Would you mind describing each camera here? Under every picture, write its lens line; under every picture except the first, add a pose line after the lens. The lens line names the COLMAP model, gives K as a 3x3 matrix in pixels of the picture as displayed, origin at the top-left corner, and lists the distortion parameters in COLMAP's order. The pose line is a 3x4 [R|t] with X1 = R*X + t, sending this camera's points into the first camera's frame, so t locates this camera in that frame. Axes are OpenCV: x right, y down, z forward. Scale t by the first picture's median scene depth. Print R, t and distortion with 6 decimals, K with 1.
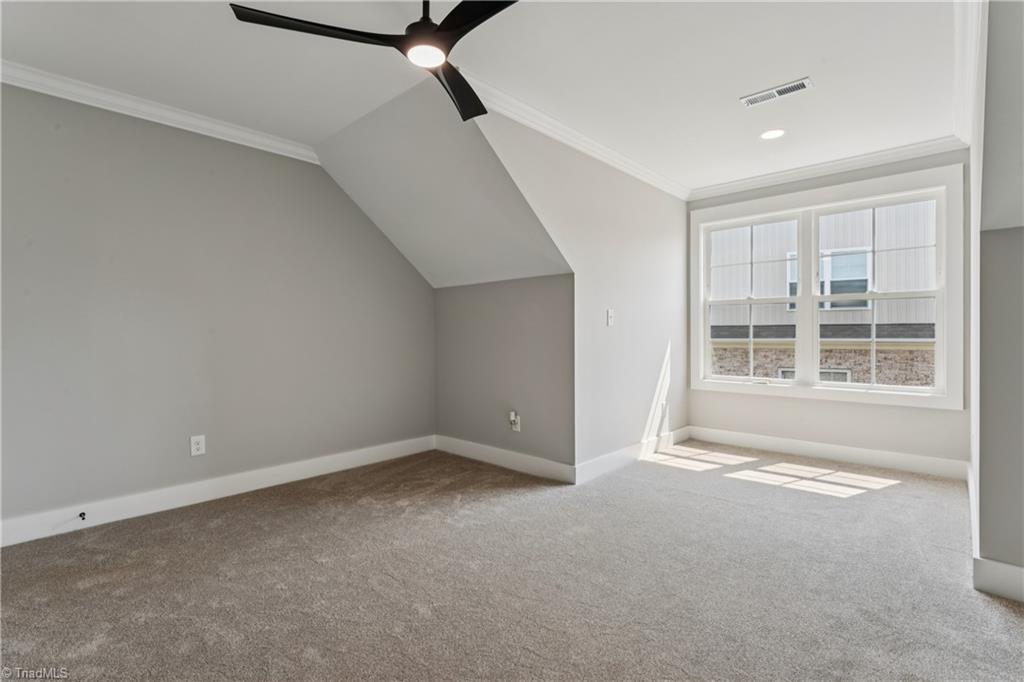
lens RADIAL K [[478.9, 0, 512.5], [0, 478.9, 334.4], [0, 0, 1]] dist [0.001046, 0.000999]
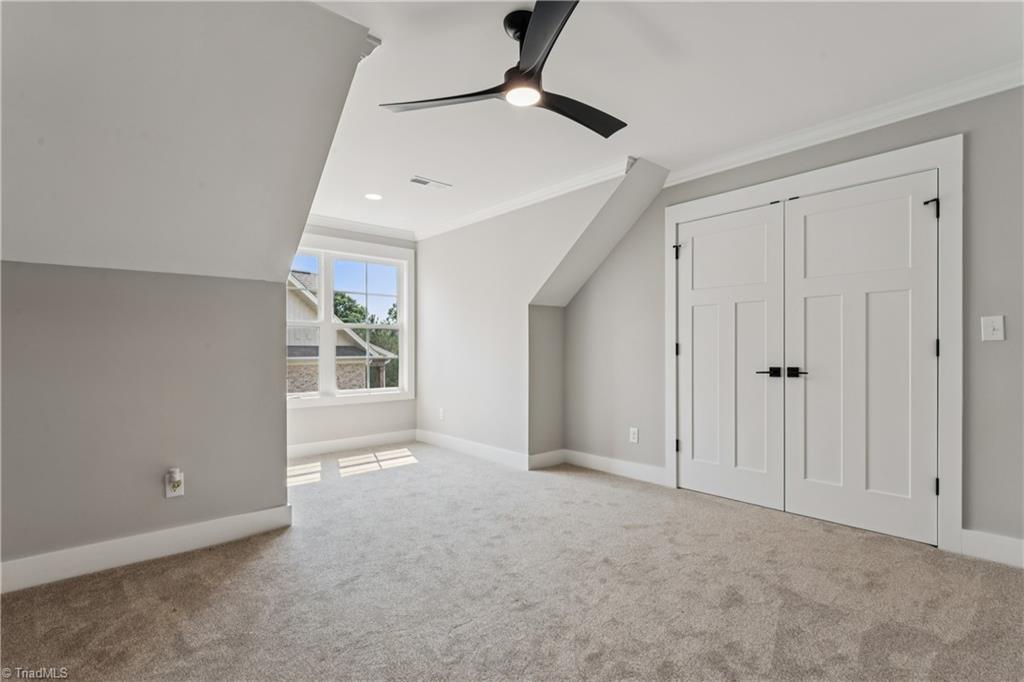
lens RADIAL K [[478.9, 0, 518.3], [0, 478.9, 358.9], [0, 0, 1]] dist [0.001046, 0.000999]
pose [[0.075199, -0.010982, 0.997108, -0.632495], [-0.000267, 0.999939, 0.011034, -0.000192], [-0.997168, -0.001096, 0.075192, 0.462017]]
